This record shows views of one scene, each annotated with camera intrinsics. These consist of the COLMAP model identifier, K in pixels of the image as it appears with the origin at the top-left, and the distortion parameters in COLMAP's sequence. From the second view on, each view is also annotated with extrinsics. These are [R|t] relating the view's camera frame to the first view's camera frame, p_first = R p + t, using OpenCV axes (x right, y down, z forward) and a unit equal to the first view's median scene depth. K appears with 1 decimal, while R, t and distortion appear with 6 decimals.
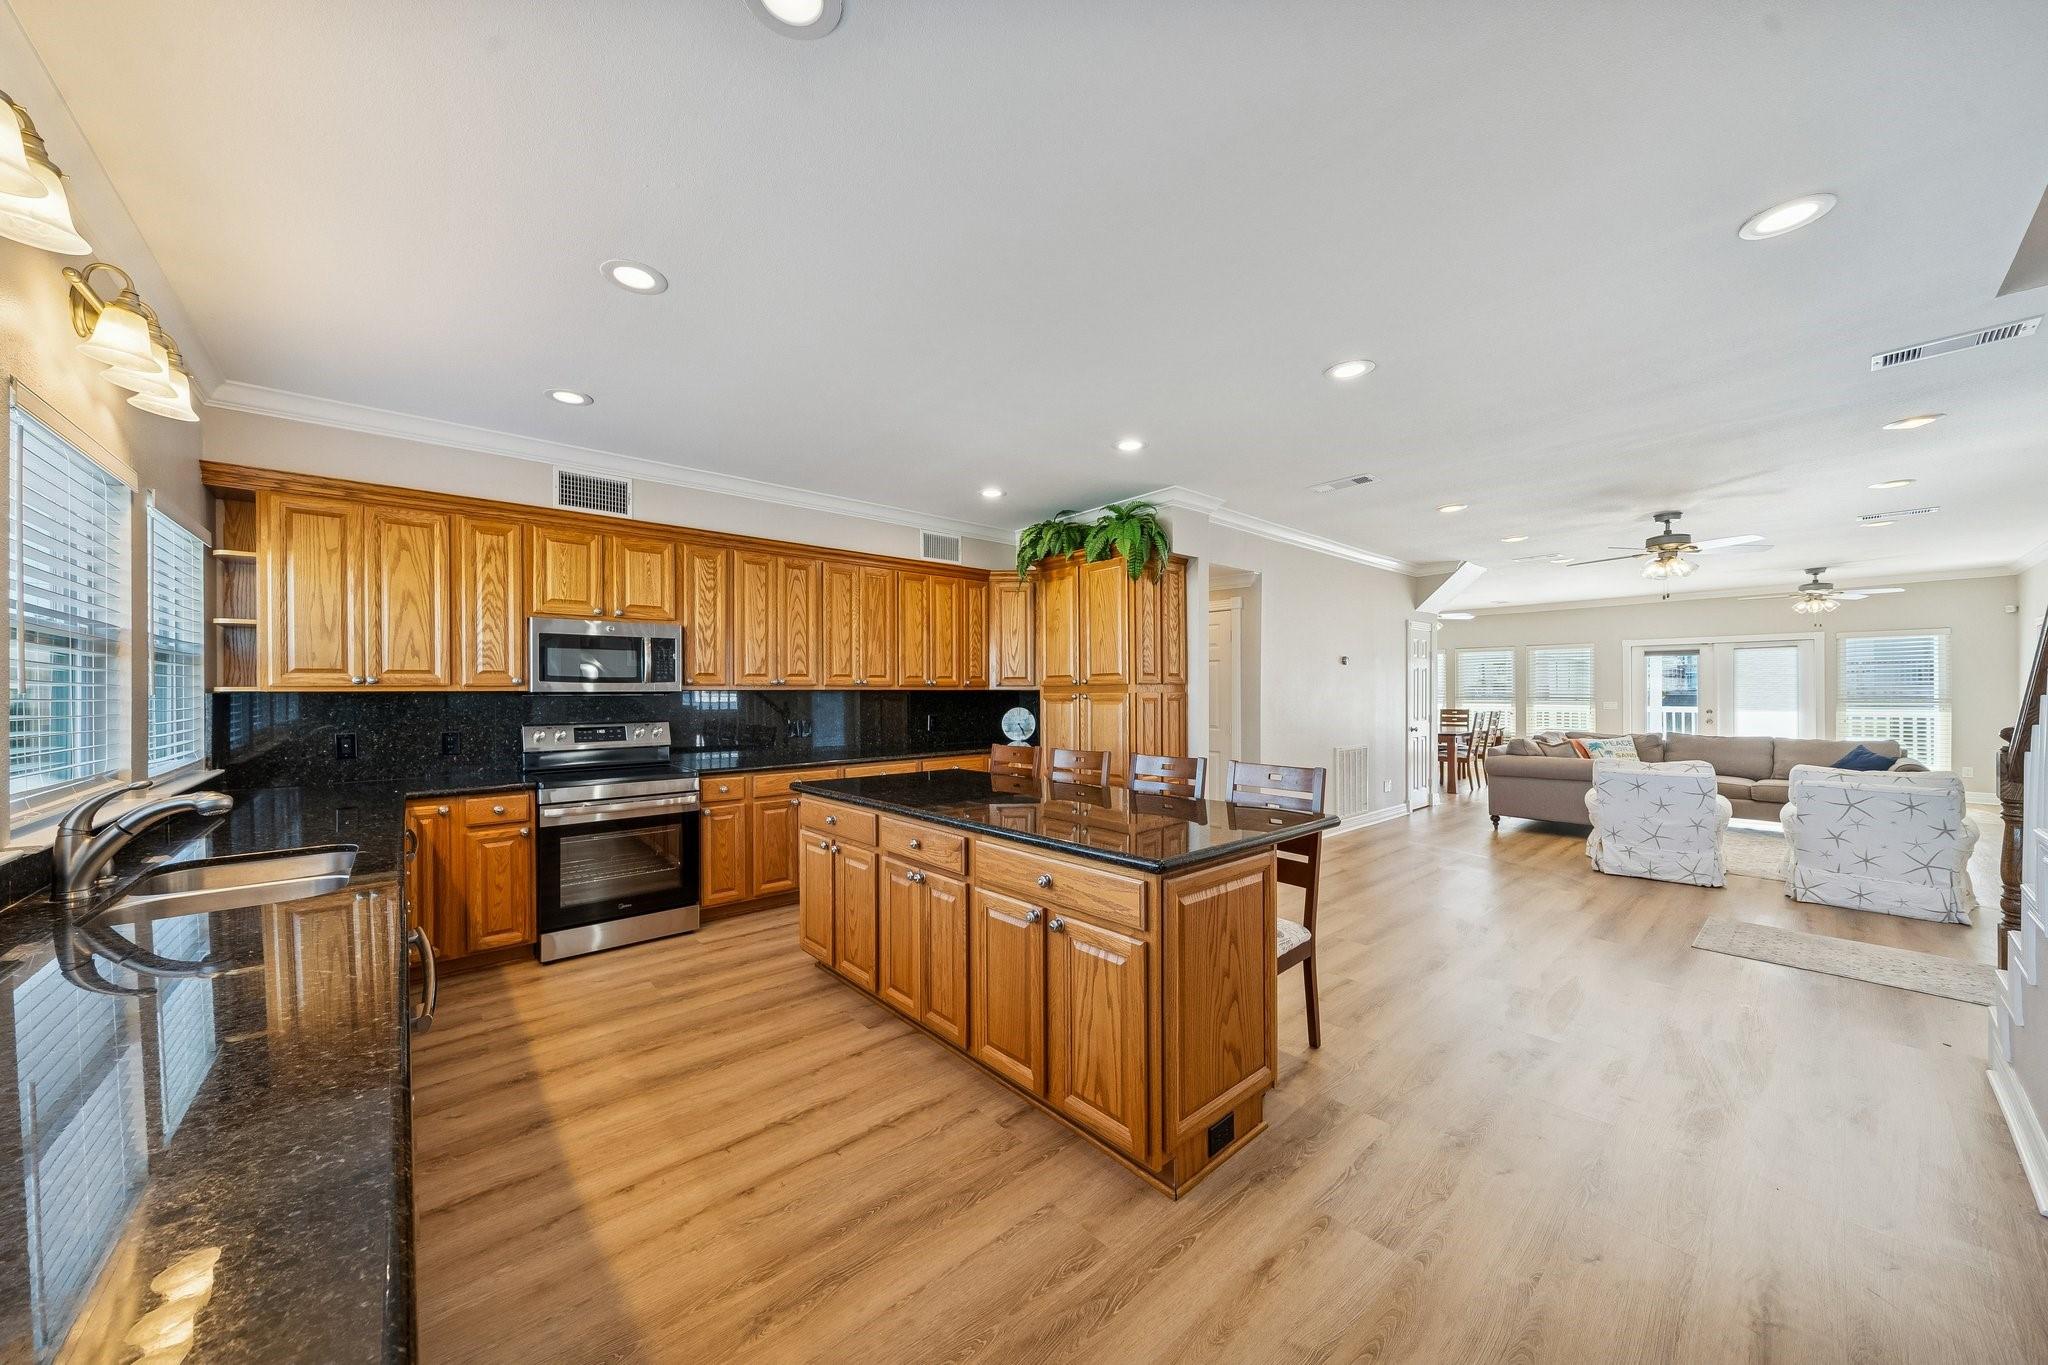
lens RADIAL K [[706.5, 0, 1014.6], [0, 706.5, 692.2], [0, 0, 1]] dist [0.000416, -0.000033]
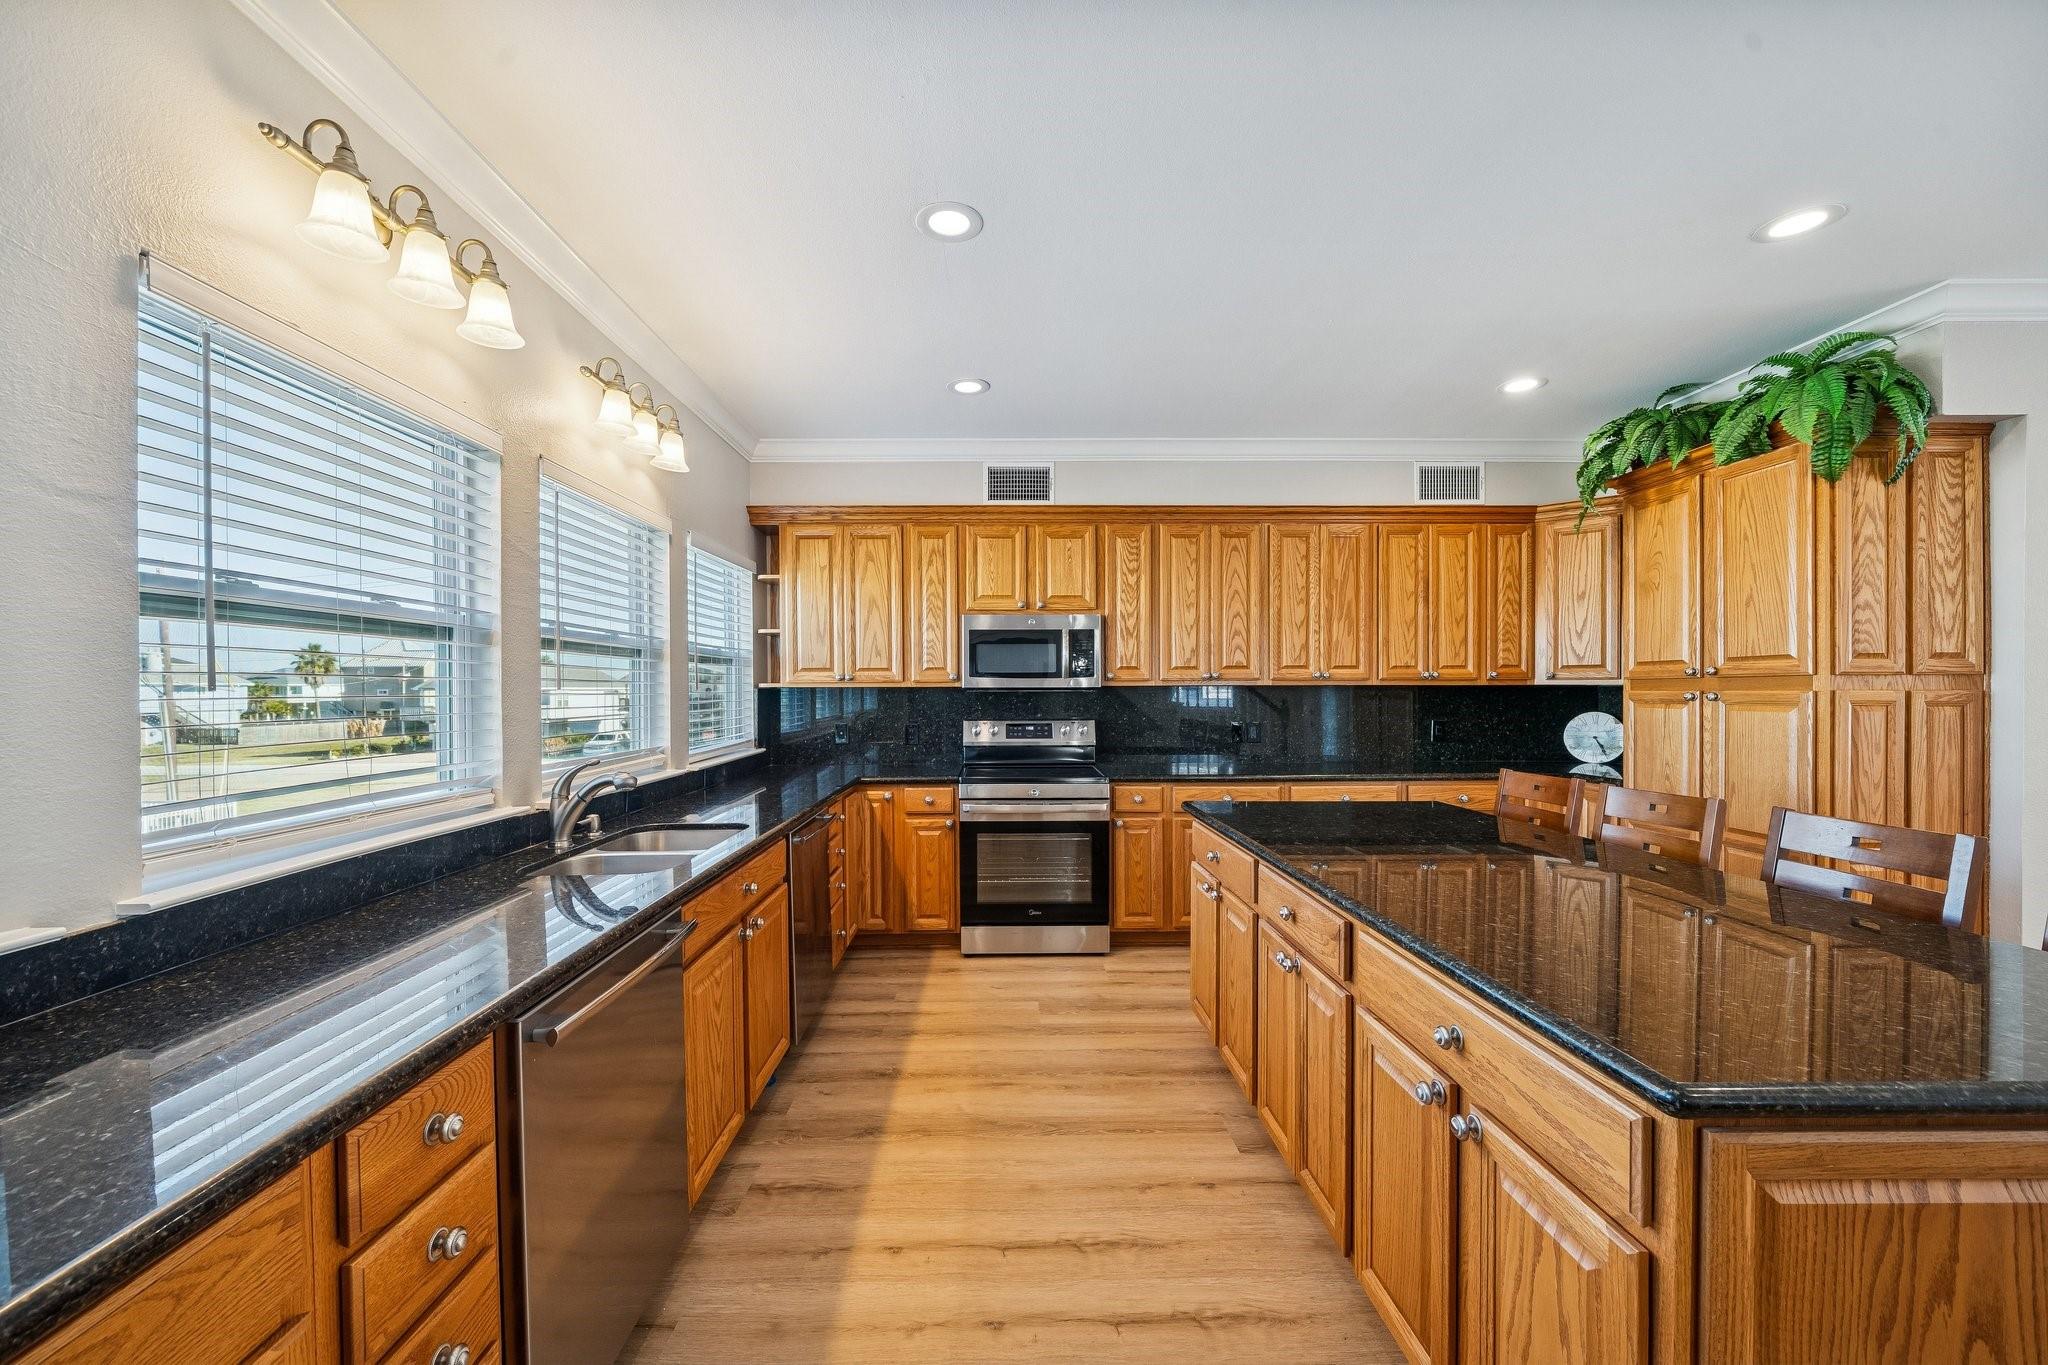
lens RADIAL K [[776.5, 0, 1008.8], [0, 776.5, 694.7], [0, 0, 1]] dist [-0.002731, -0.000049]
pose [[0.762625, 0.007655, -0.646795, 0.088861], [-0.000877, 0.999941, 0.010801, -0.002178], [0.646840, -0.007670, 0.762587, 0.170454]]
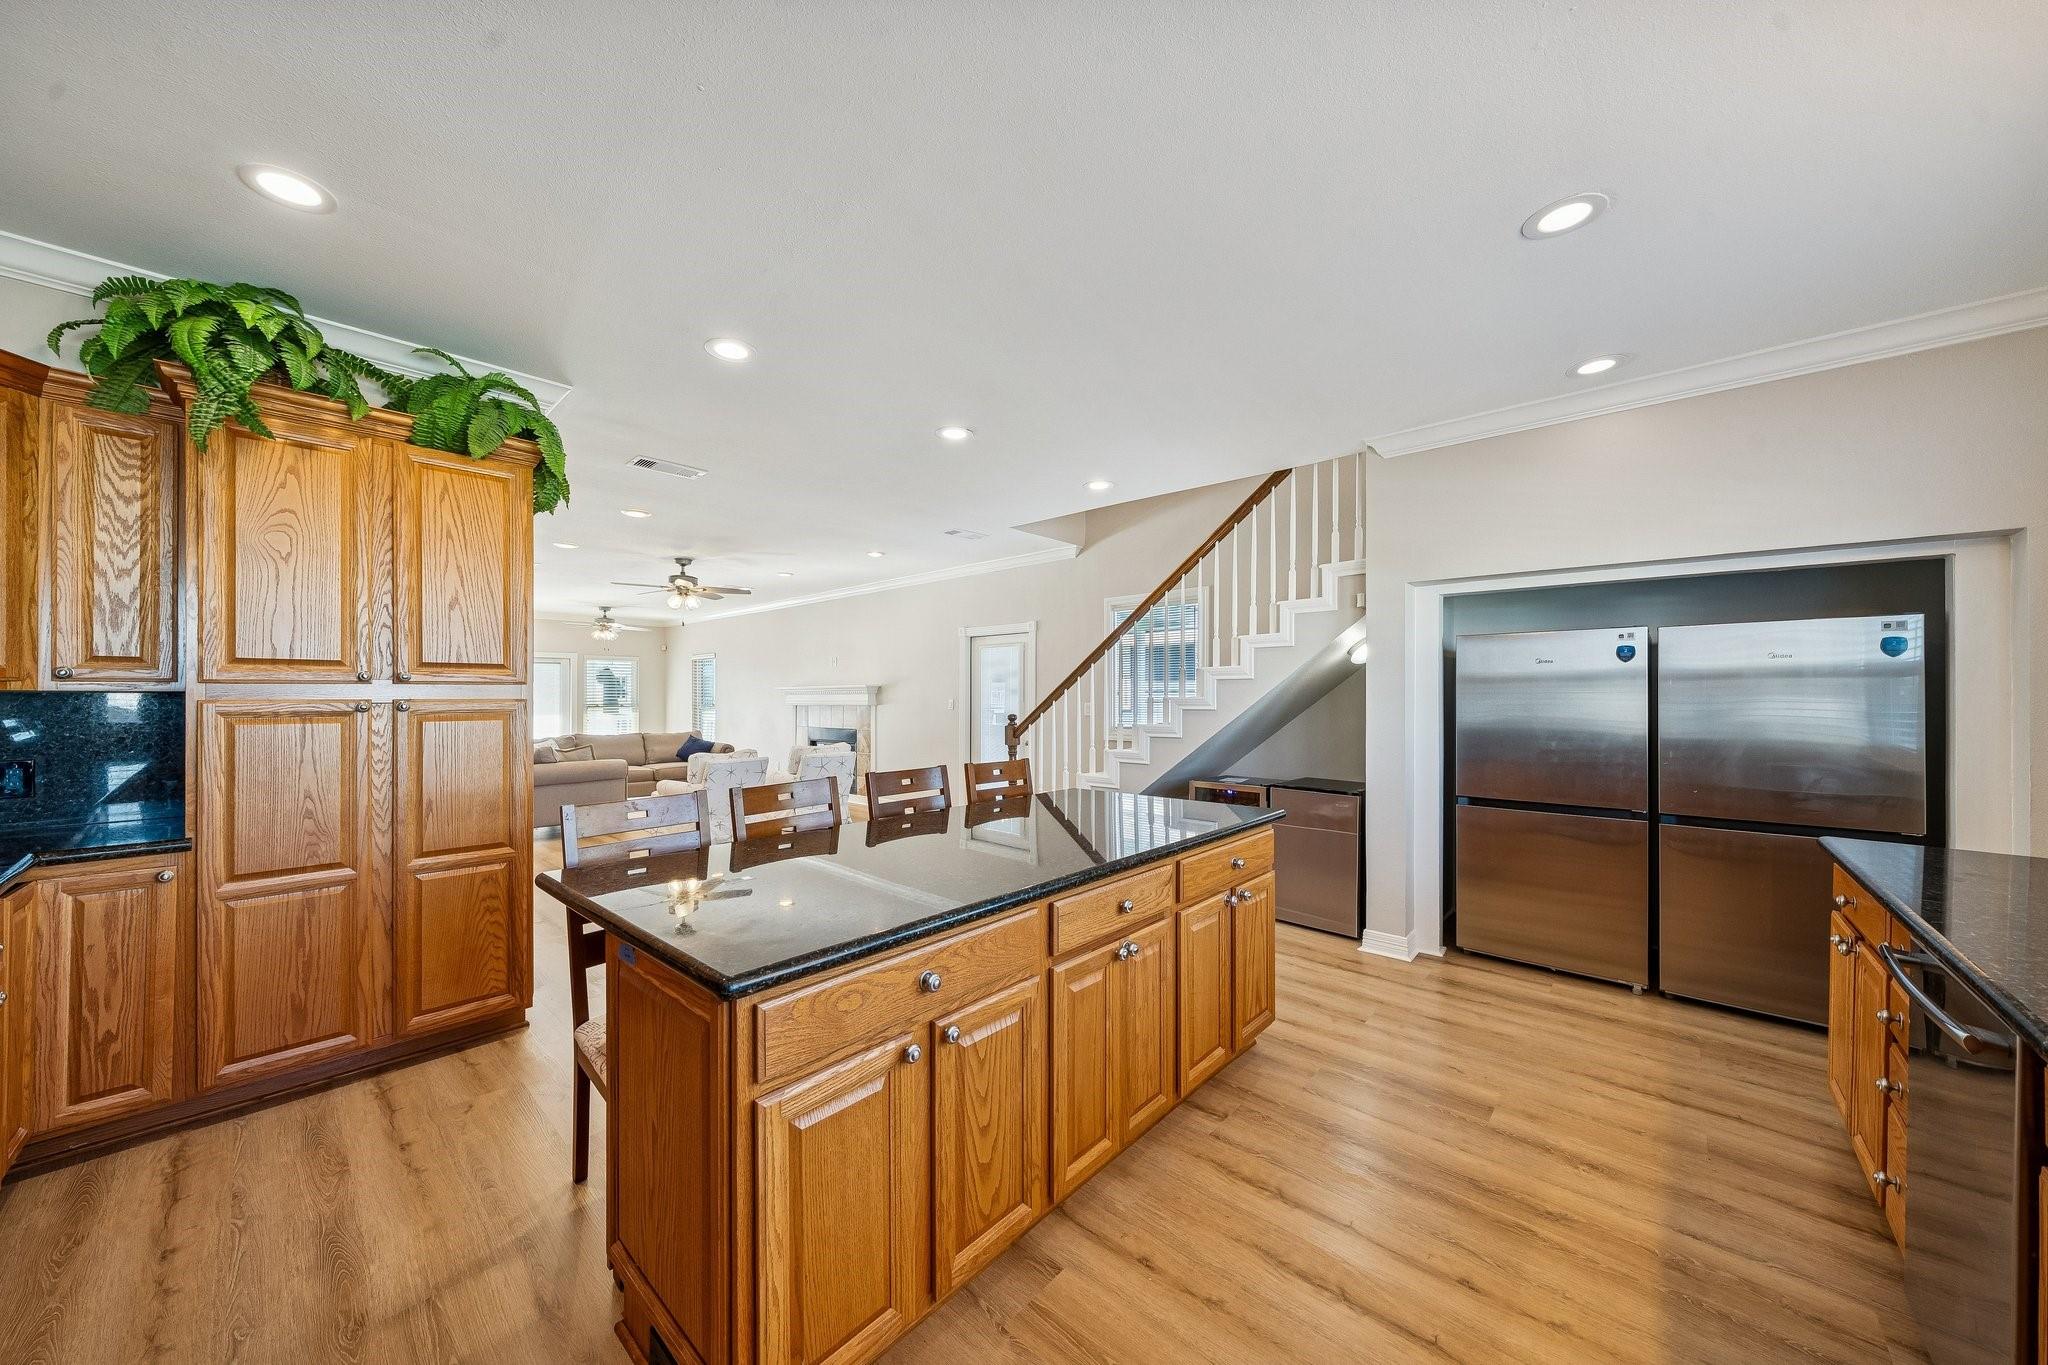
lens RADIAL K [[706.5, 0, 1014.6], [0, 706.5, 692.2], [0, 0, 1]] dist [0.000416, -0.000033]
pose [[-0.108447, 0.010997, 0.994041, -0.561154], [-0.000010, 0.999939, -0.011063, 0.001219], [-0.994102, -0.001210, -0.108440, 0.781871]]
